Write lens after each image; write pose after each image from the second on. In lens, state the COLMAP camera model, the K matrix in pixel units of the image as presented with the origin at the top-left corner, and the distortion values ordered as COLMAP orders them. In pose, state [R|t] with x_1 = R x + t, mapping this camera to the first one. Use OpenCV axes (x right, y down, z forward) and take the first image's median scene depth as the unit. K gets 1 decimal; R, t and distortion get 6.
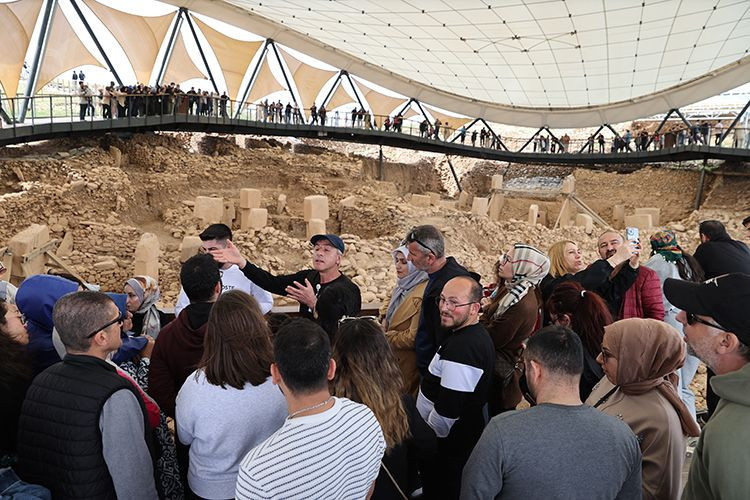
lens RADIAL K [[513.1, 0, 375.0], [0, 513.1, 250.0], [0, 0, 1]] dist [-0.124391, 0.103217]
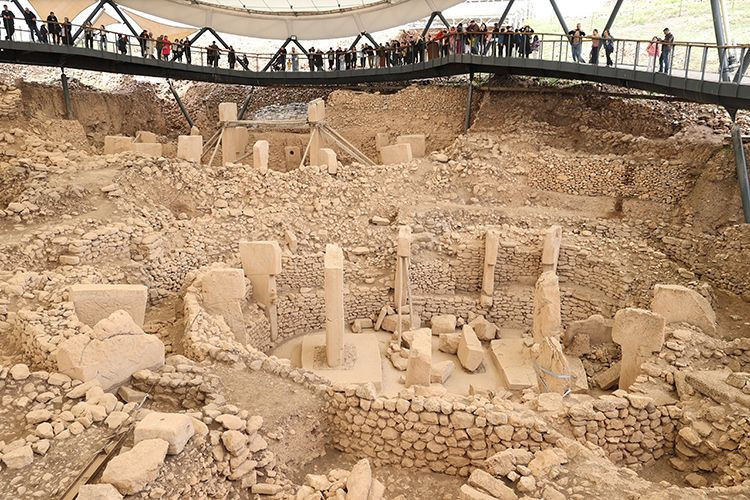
lens RADIAL K [[566.6, 0, 375.0], [0, 566.6, 250.0], [0, 0, 1]] dist [-0.098652, 0.121868]
pose [[0.933739, -0.121896, 0.336561, 0.145717], [0.085945, 0.989073, 0.119782, -0.012468], [-0.347484, -0.082920, 0.934012, 0.131973]]
